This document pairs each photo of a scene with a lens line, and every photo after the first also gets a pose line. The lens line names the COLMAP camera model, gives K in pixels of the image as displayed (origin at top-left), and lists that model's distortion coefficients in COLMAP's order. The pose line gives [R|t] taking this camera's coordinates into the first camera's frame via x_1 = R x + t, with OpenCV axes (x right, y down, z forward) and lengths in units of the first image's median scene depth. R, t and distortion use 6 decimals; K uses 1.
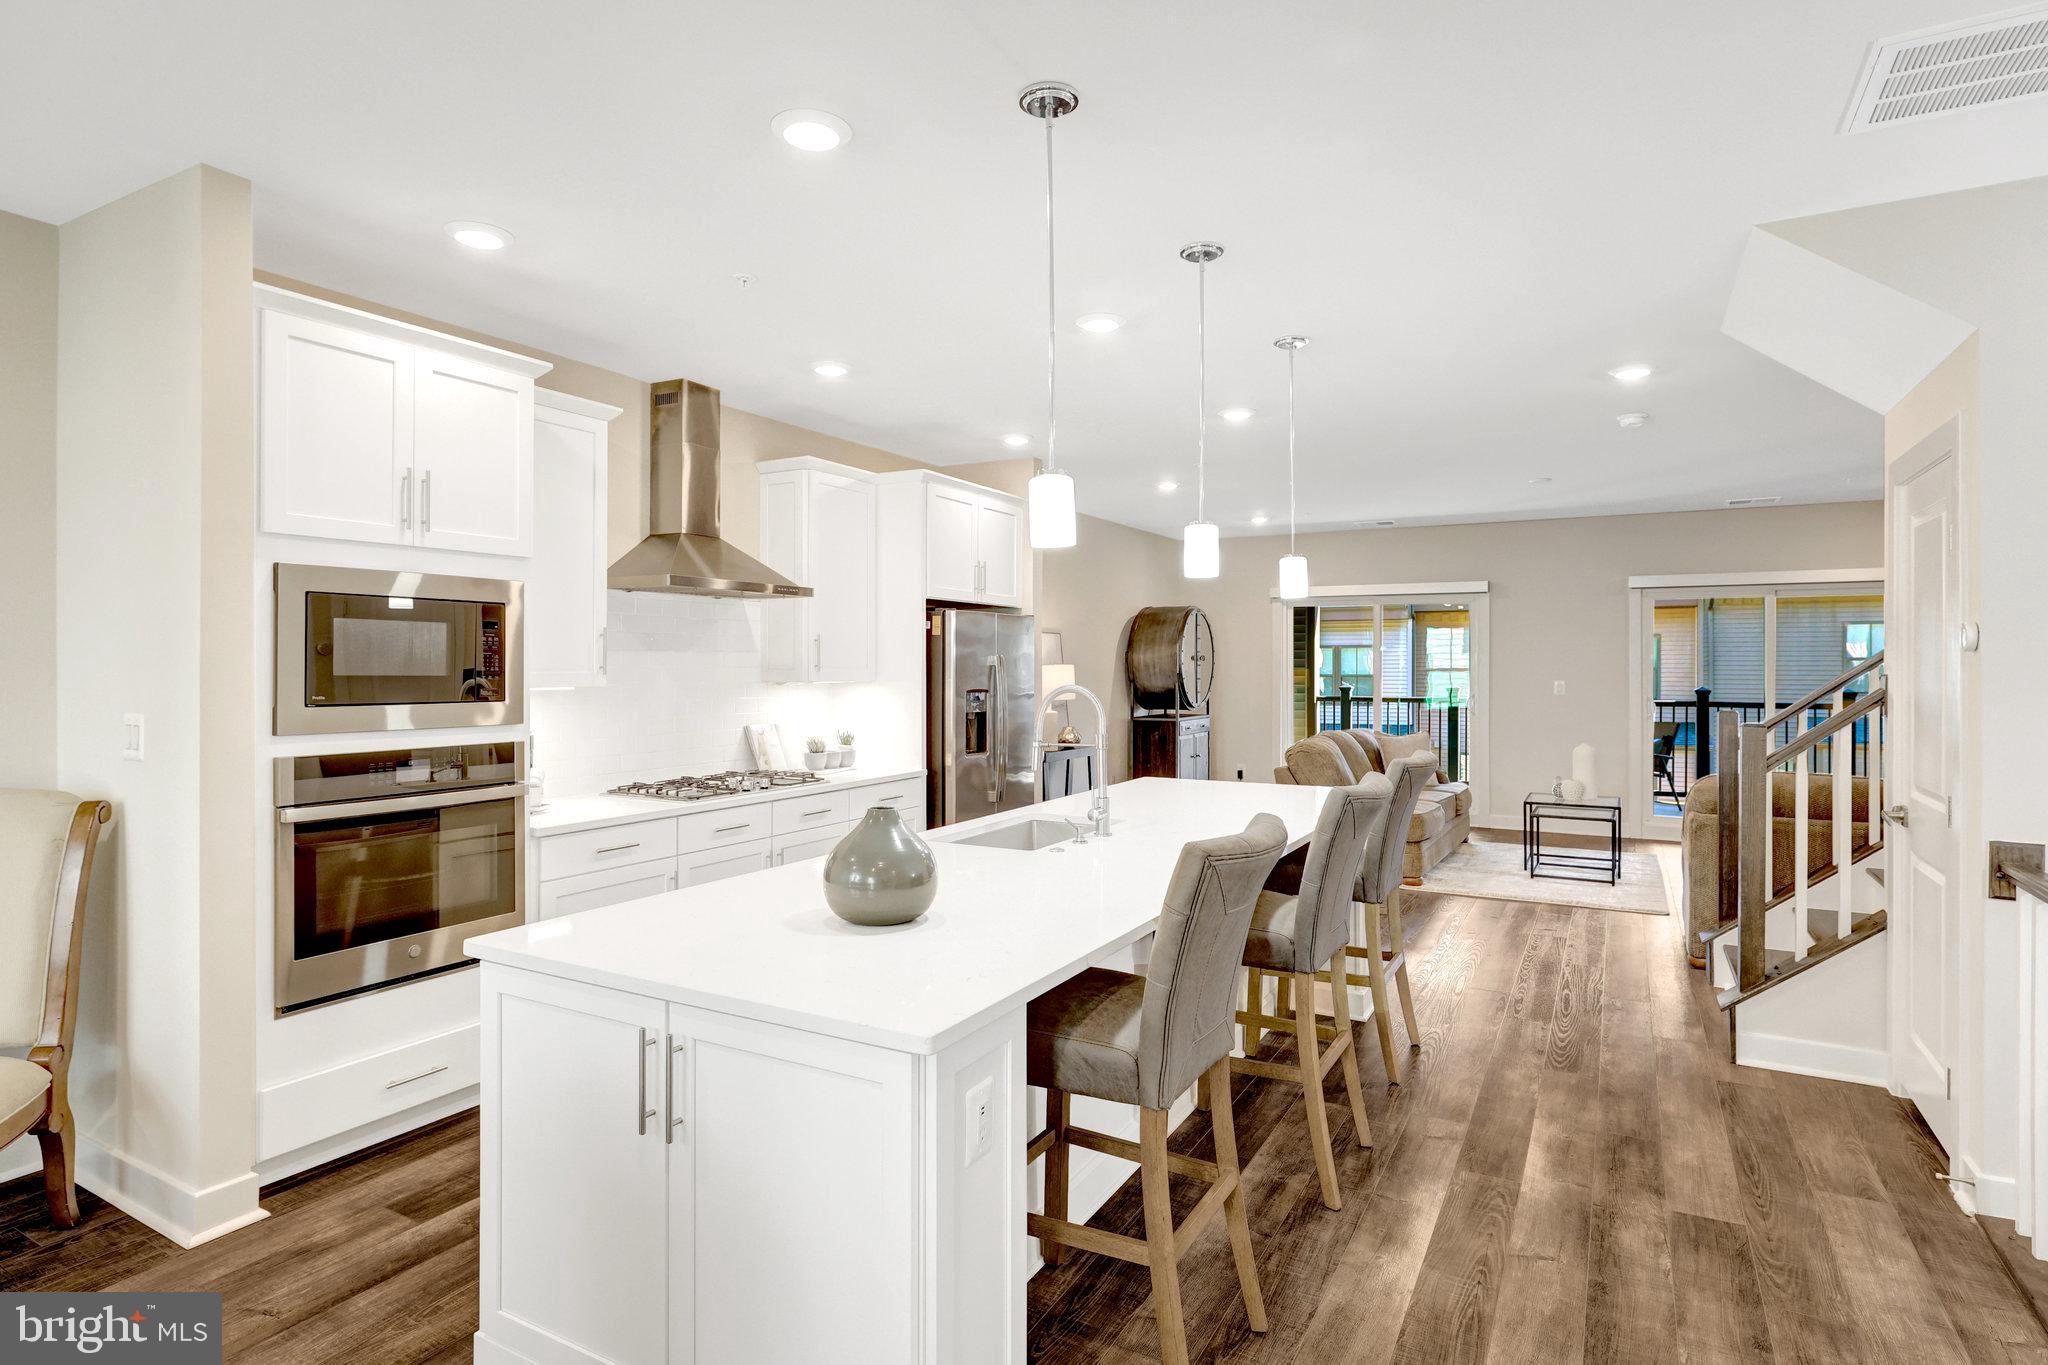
lens RADIAL K [[1071.3, 0, 1020.3], [0, 1071.3, 661.8], [0, 0, 1]] dist [-0.001259, -0.000060]
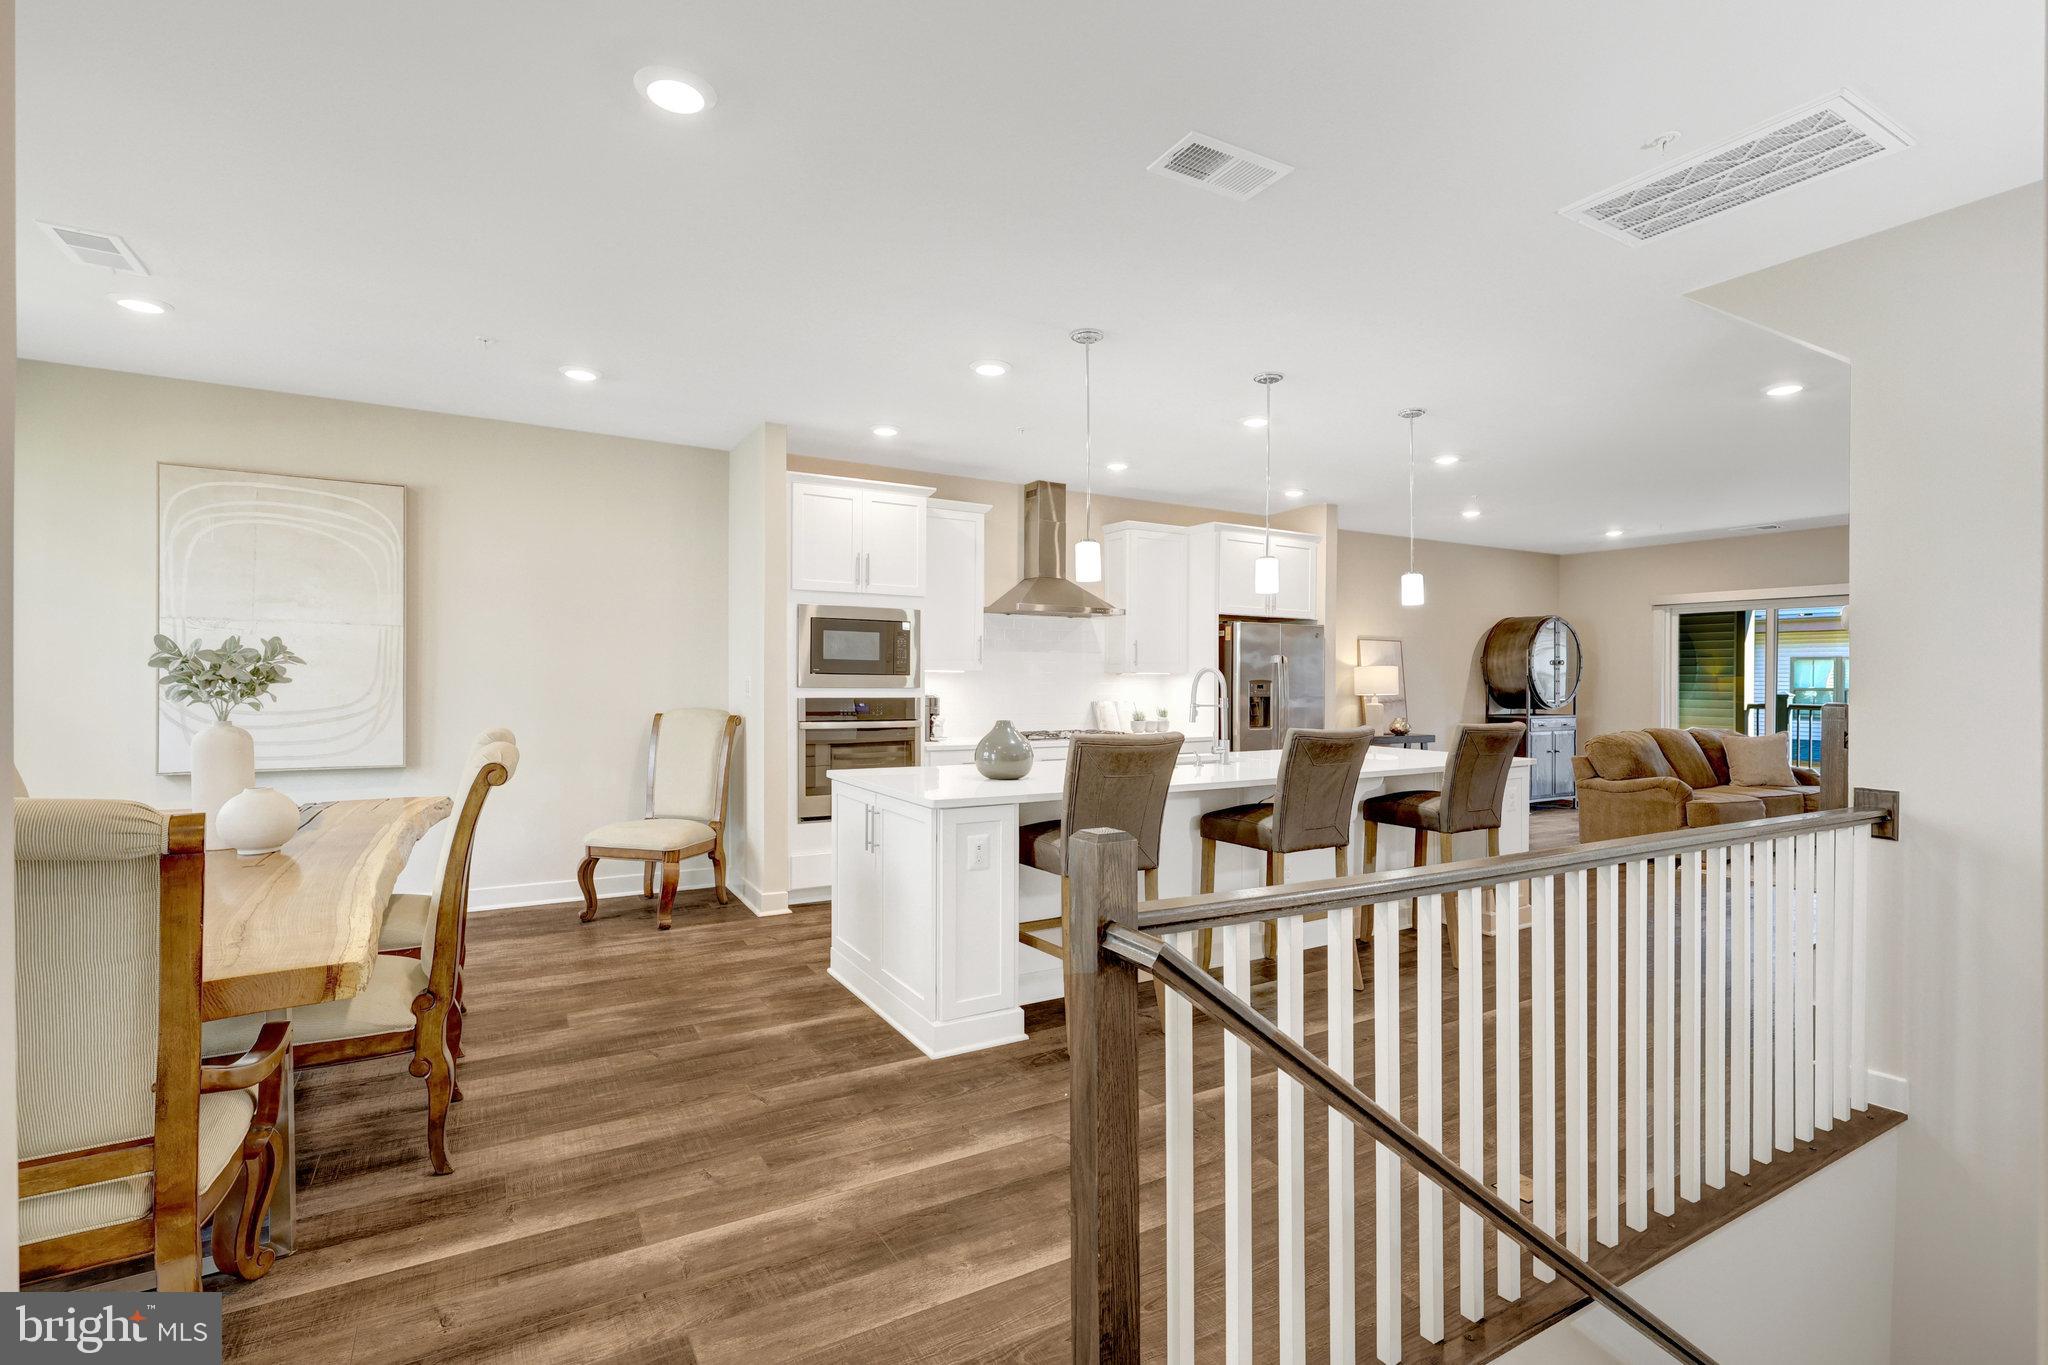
lens RADIAL K [[914.0, 0, 1022.7], [0, 914.0, 685.6], [0, 0, 1]] dist [0.002350, 0.000514]
pose [[0.866906, 0.009581, -0.498380, 0.362856], [-0.004882, 0.999931, 0.010731, 0.028434], [0.498448, -0.006869, 0.866892, -0.207110]]
